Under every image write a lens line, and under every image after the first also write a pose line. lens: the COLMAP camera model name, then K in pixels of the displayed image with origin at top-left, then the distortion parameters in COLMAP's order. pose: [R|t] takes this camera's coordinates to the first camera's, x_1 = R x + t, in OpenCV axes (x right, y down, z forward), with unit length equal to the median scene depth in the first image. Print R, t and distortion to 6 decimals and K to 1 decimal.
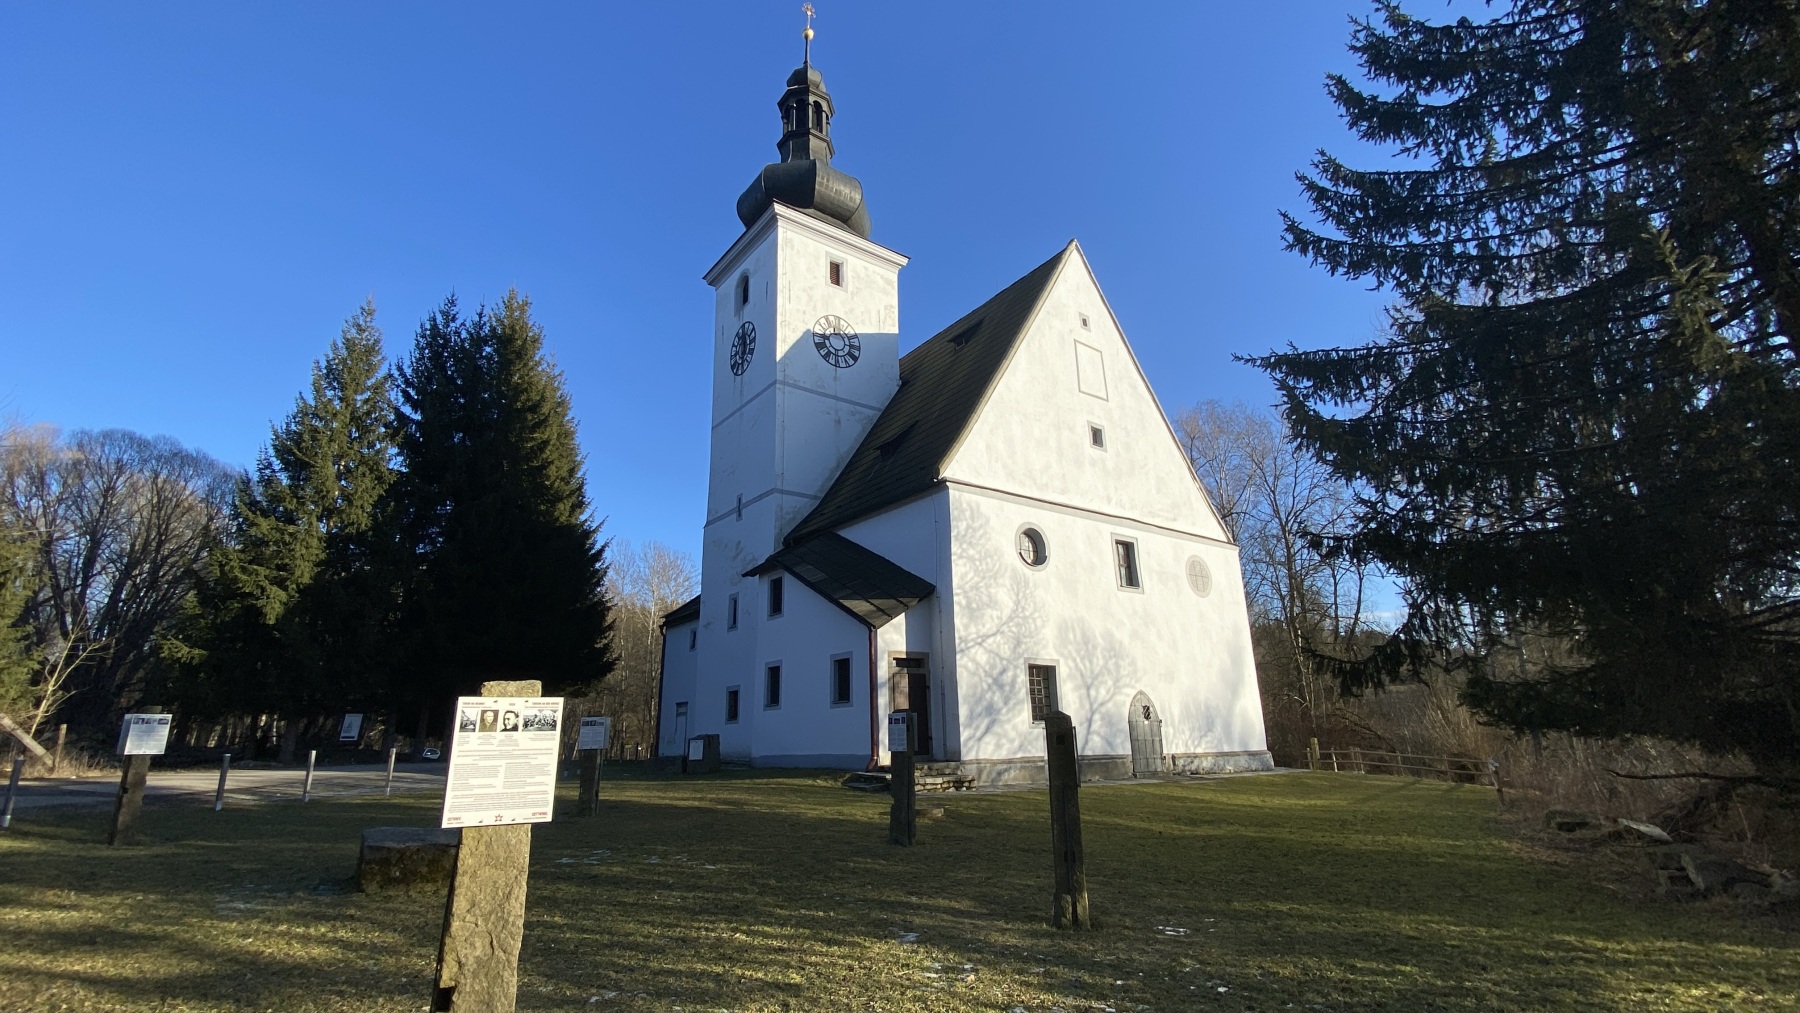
lens RADIAL K [[773.0, 0, 893.3], [0, 773.0, 516.6], [0, 0, 1]] dist [0.019288, -0.000023]
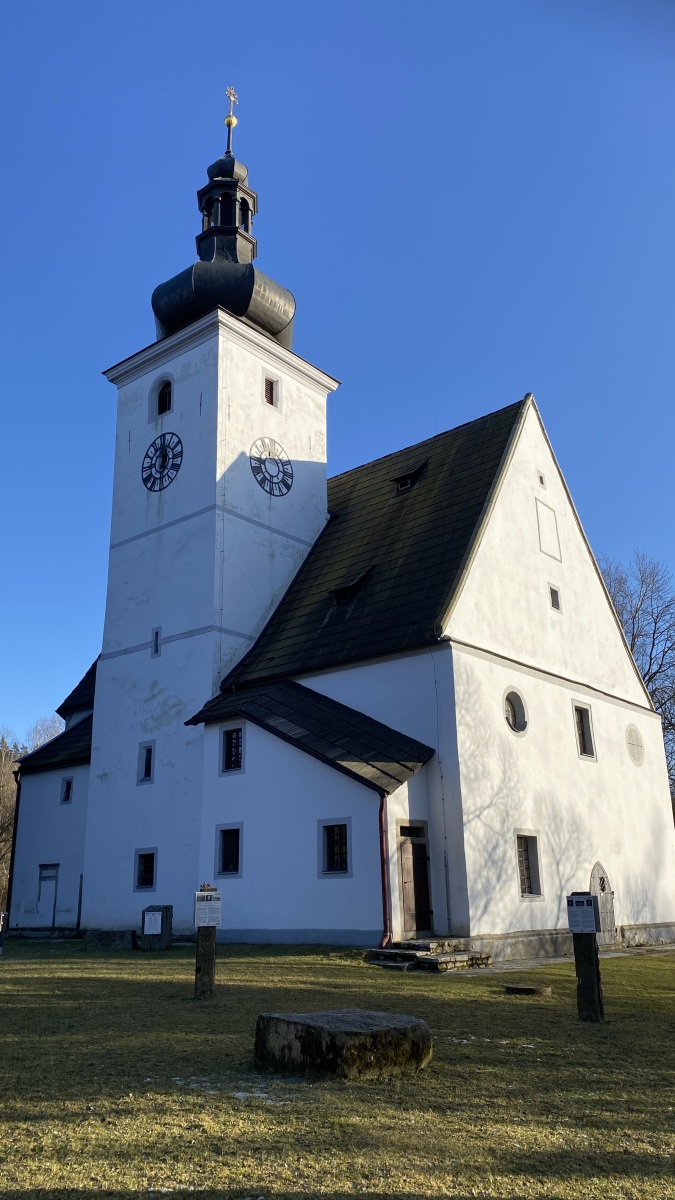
lens RADIAL K [[893.4, 0, 332.3], [0, 893.4, 602.3], [0, 0, 1]] dist [0.015787, -0.006468]
pose [[0.974242, 0.077990, 0.211587, -0.245984], [-0.068481, 0.996301, -0.051915, -0.020117], [-0.214853, 0.036088, 0.975979, -0.042647]]
